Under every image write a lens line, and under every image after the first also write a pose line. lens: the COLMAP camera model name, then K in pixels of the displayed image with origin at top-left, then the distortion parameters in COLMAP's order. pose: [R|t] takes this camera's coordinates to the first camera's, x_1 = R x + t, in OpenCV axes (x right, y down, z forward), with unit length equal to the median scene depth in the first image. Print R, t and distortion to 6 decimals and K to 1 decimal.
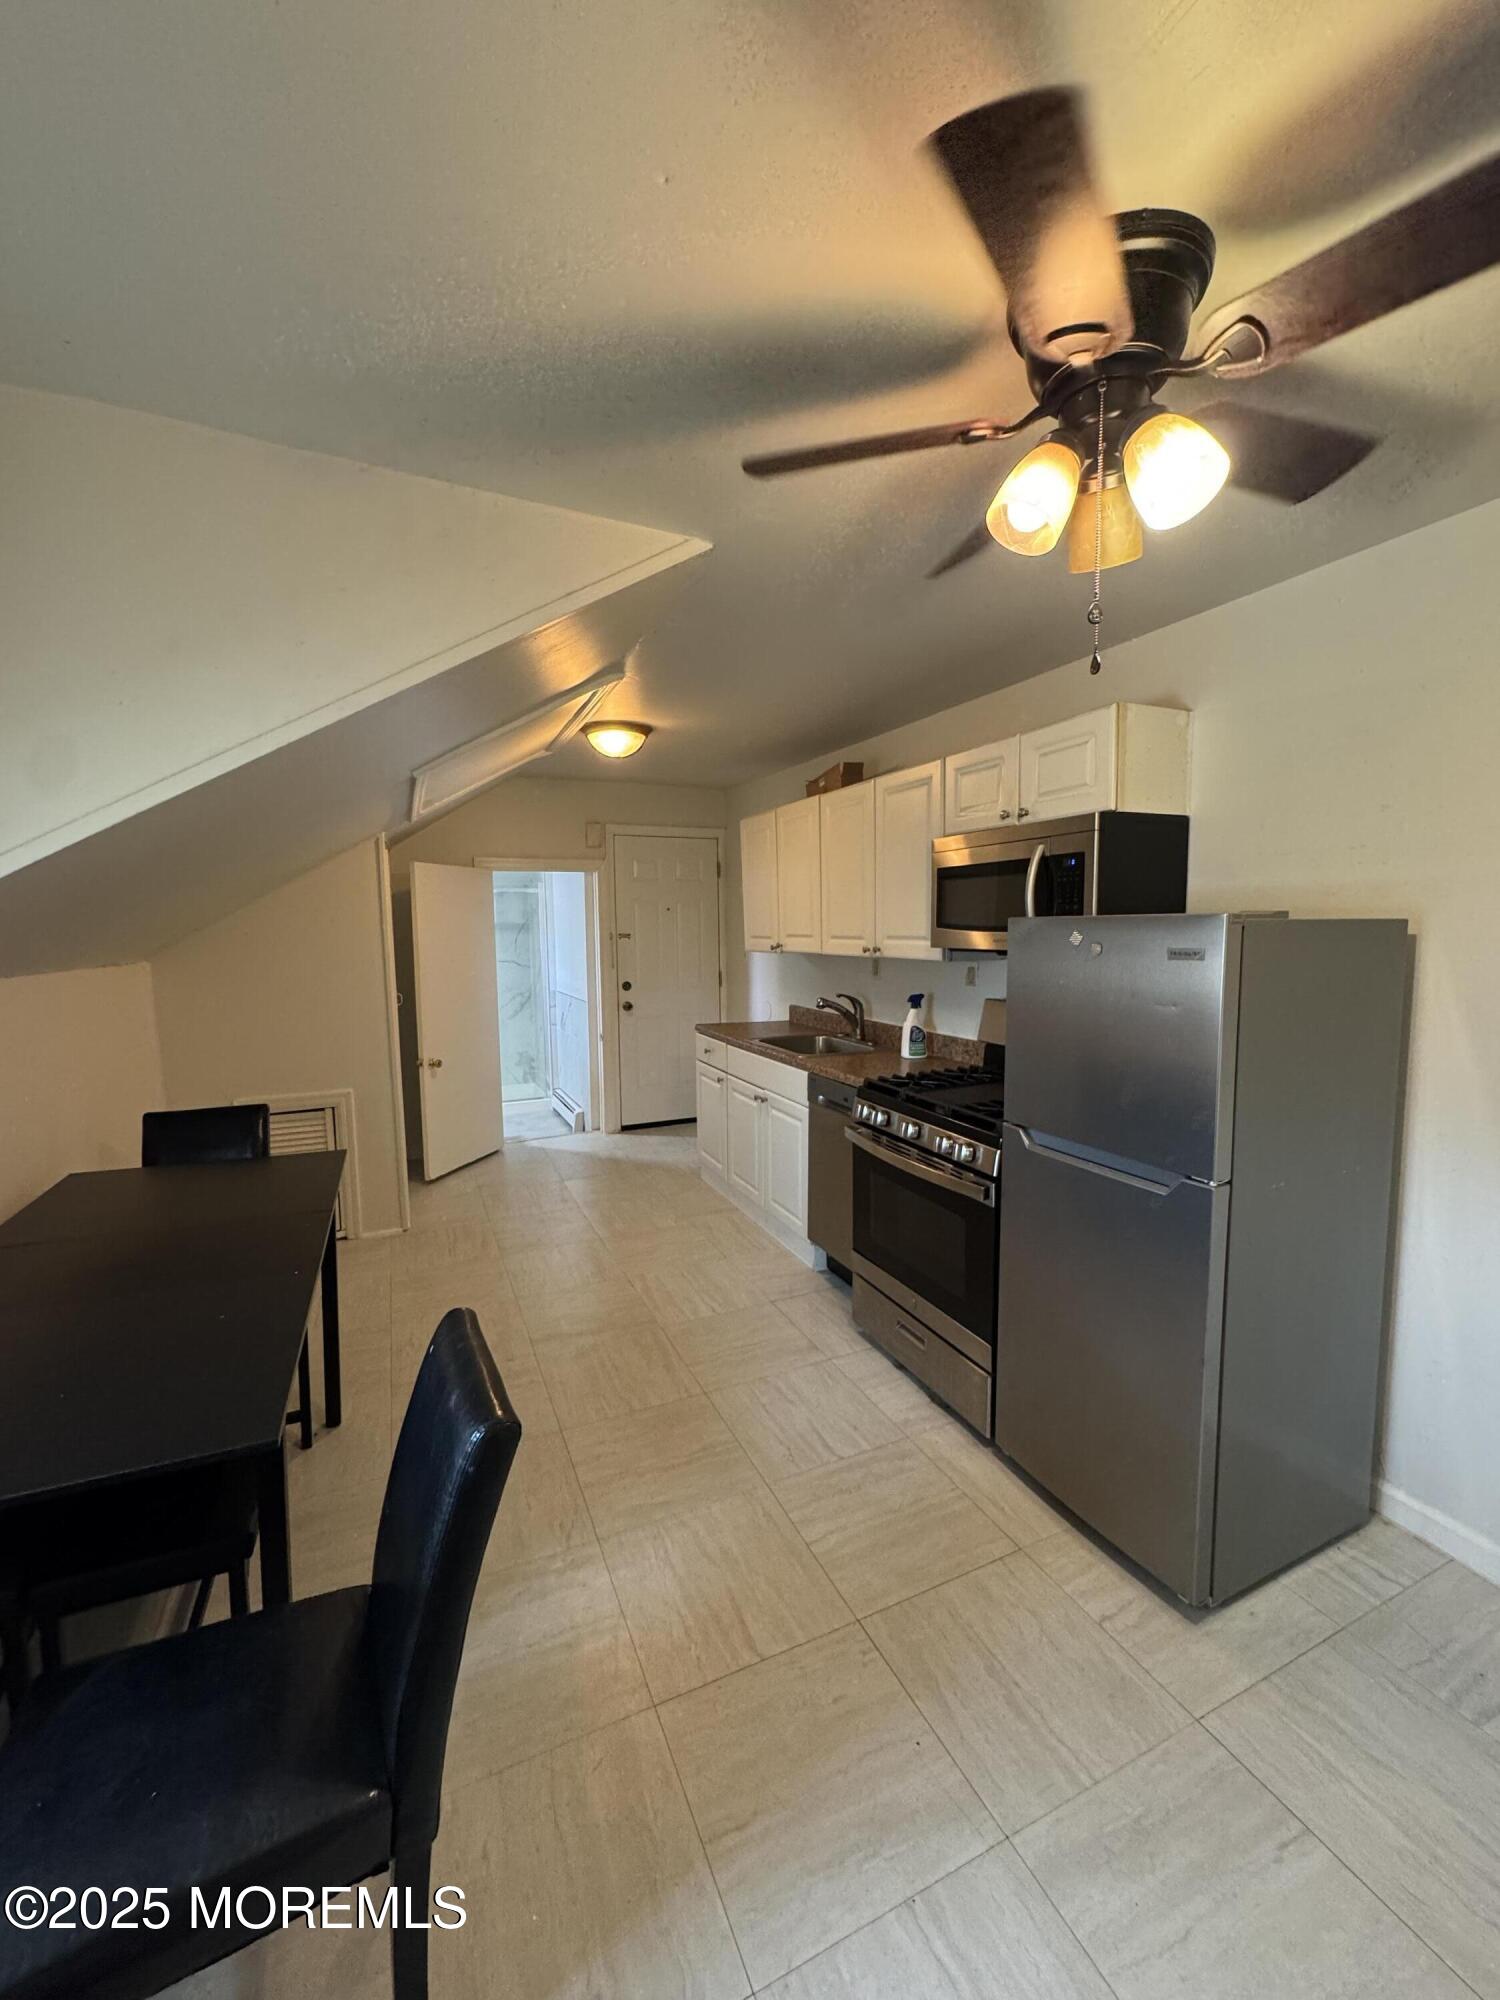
lens RADIAL K [[793.0, 0, 748.7], [0, 793.0, 993.7], [0, 0, 1]] dist [0.000269, -0.000125]
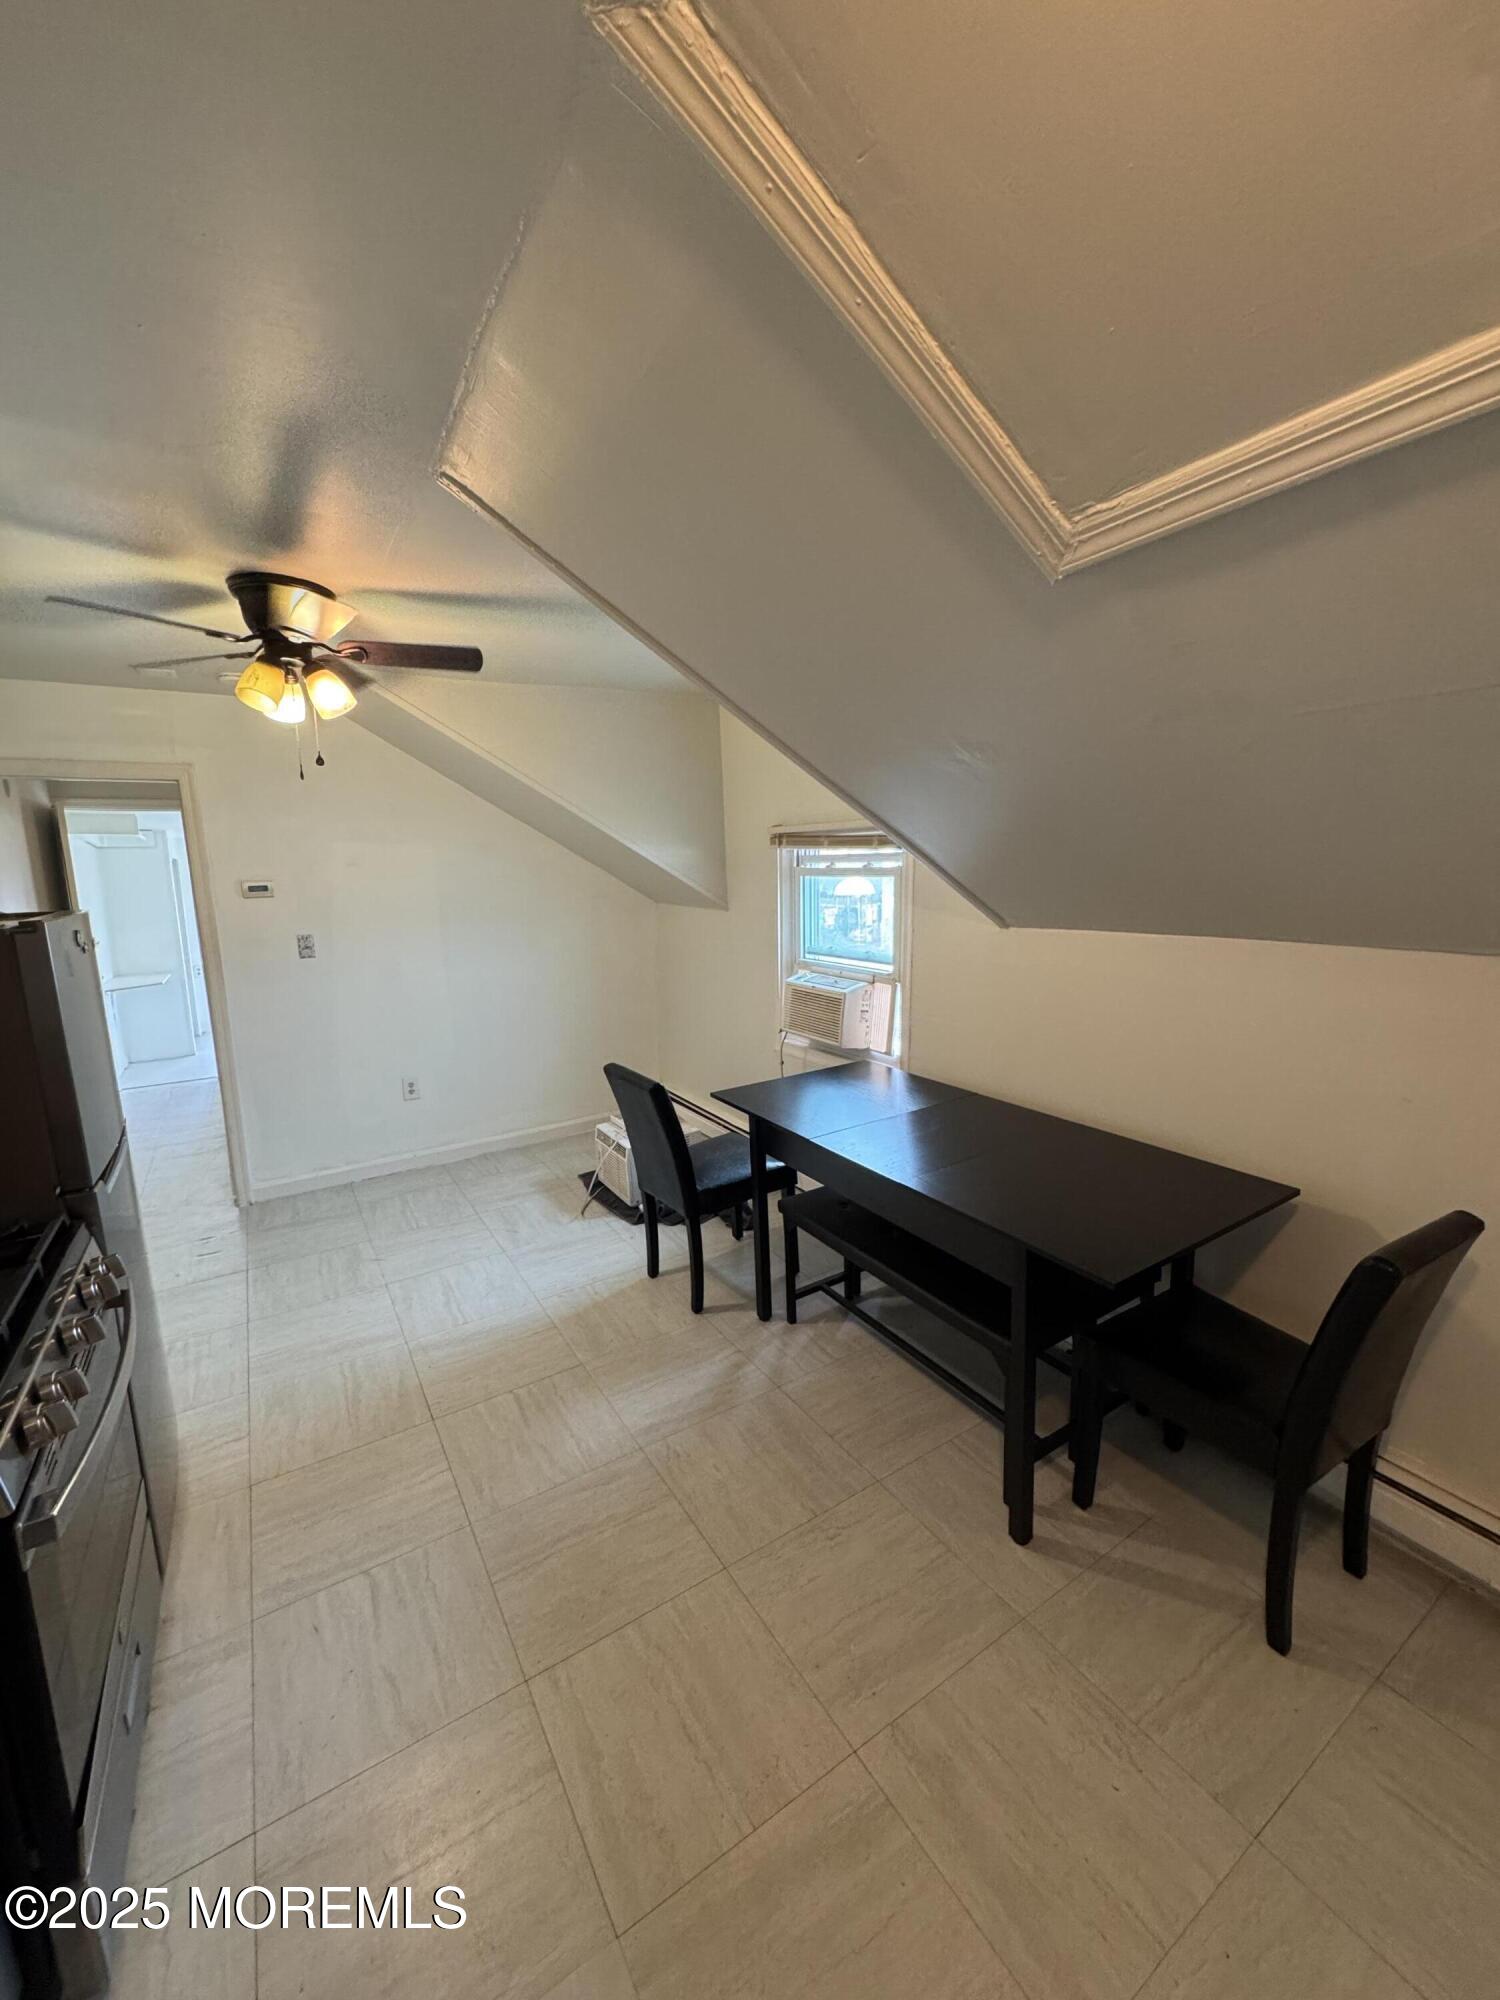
lens RADIAL K [[793.0, 0, 751.7], [0, 793.0, 997.6], [0, 0, 1]] dist [0.000269, -0.000125]
pose [[-0.989683, 0.053624, -0.132860, -0.169391], [0.018679, 0.967695, 0.251432, -0.156355], [0.142051, 0.246356, -0.958713, 1.428864]]
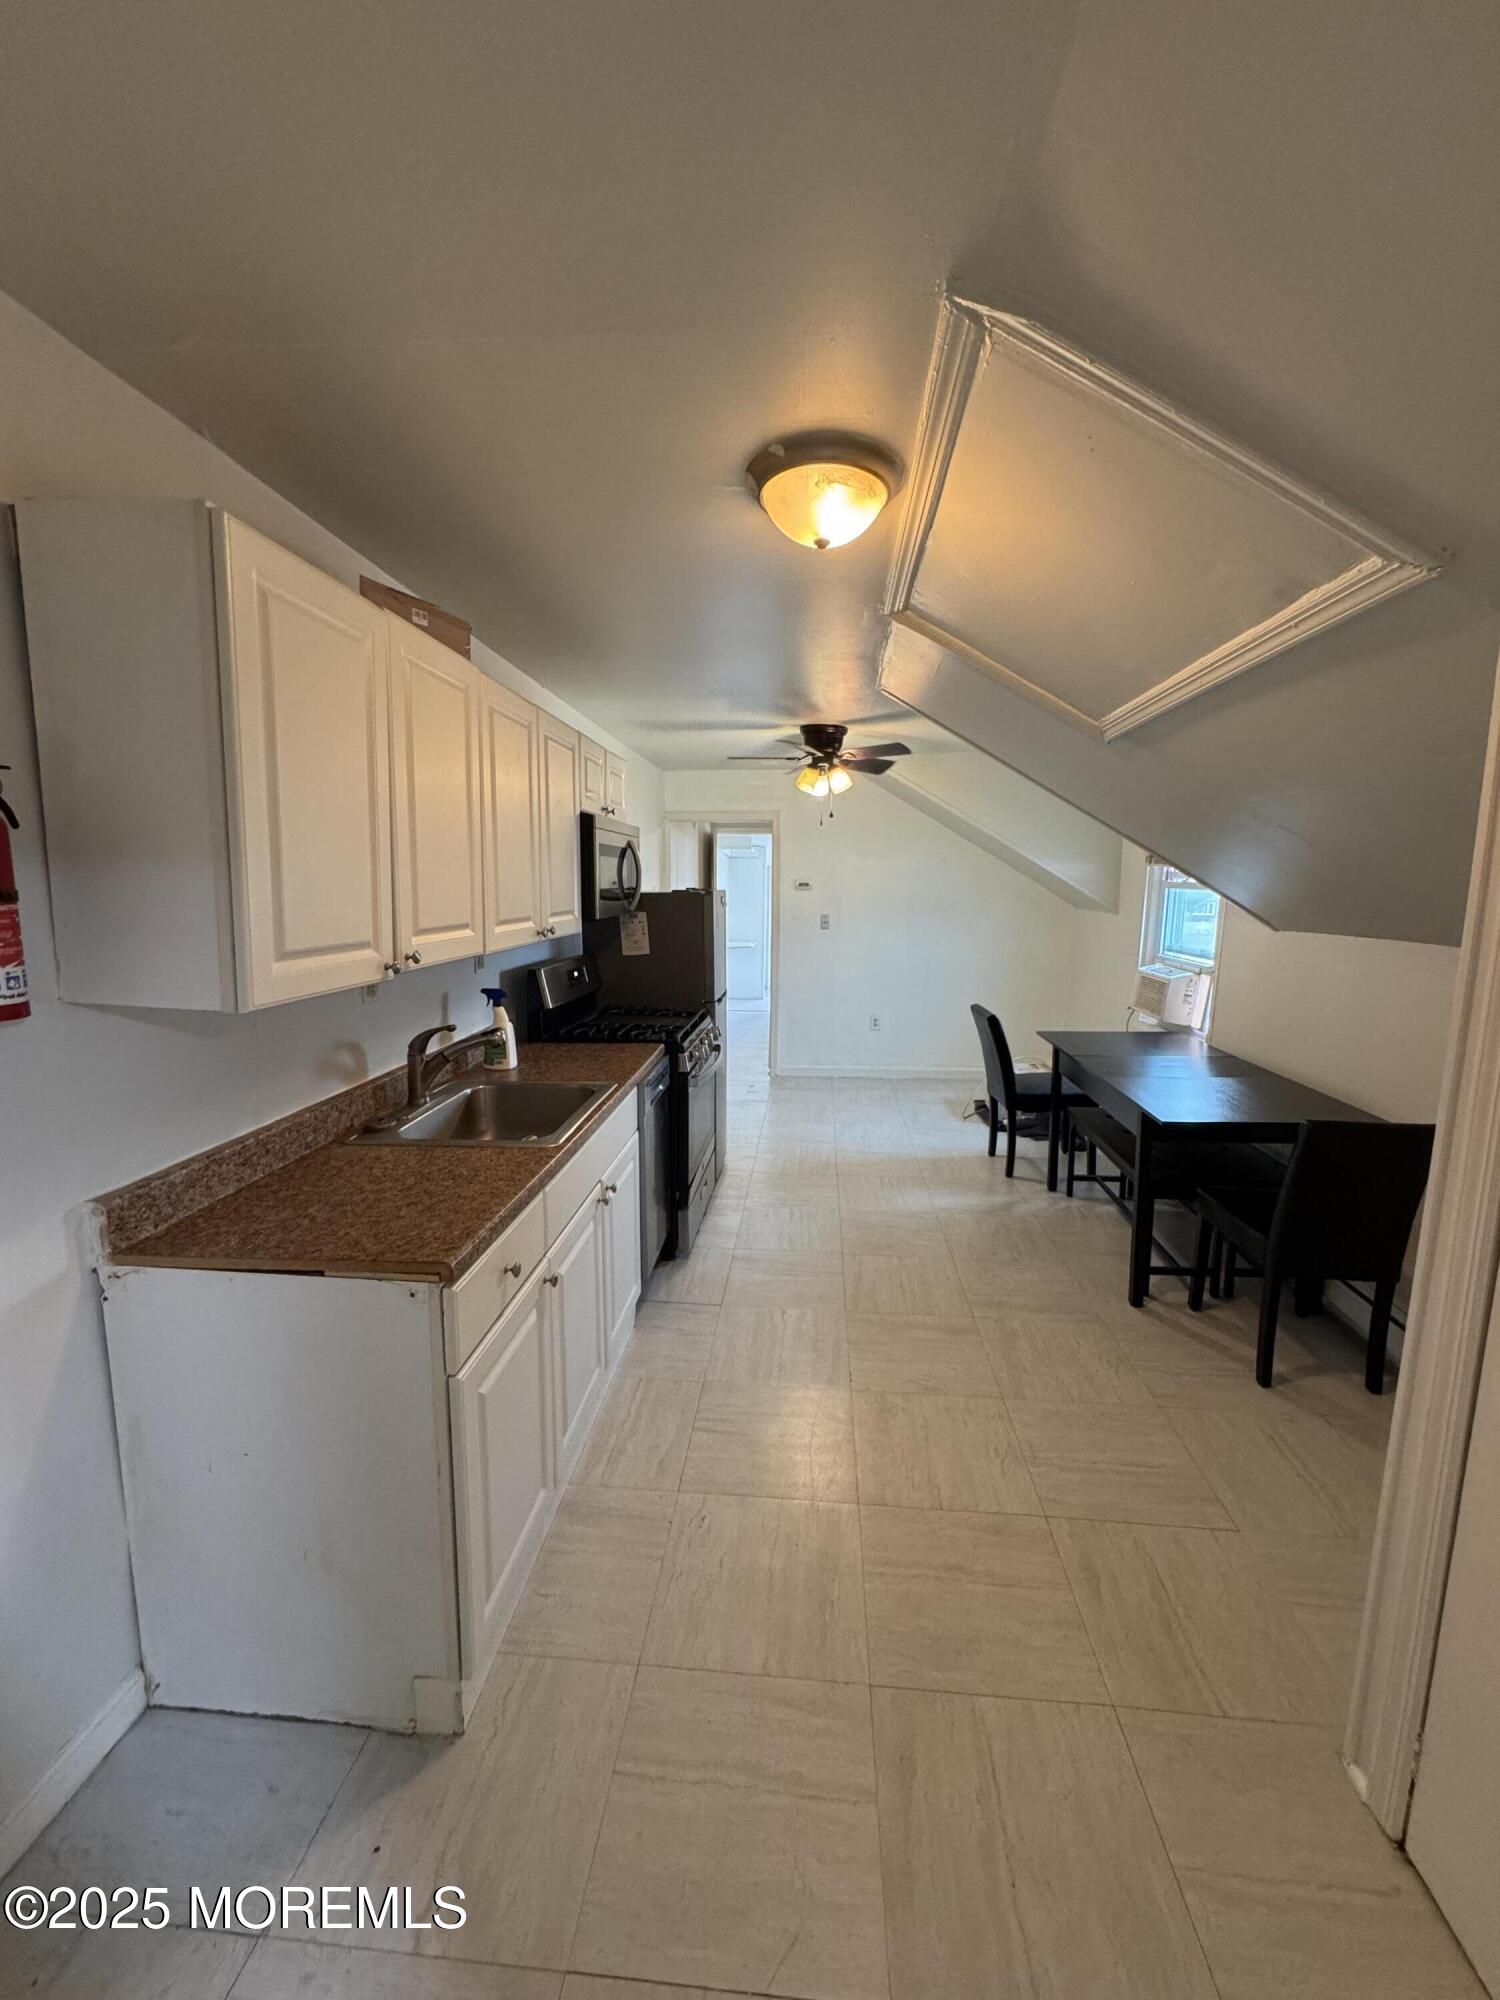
lens RADIAL K [[793.0, 0, 749.7], [0, 793.0, 994.3], [0, 0, 1]] dist [0.000269, -0.000125]
pose [[-0.872433, -0.067944, 0.483988, -0.508622], [0.043305, 0.975648, 0.215026, -0.197973], [-0.486812, 0.208555, -0.848245, 2.020728]]
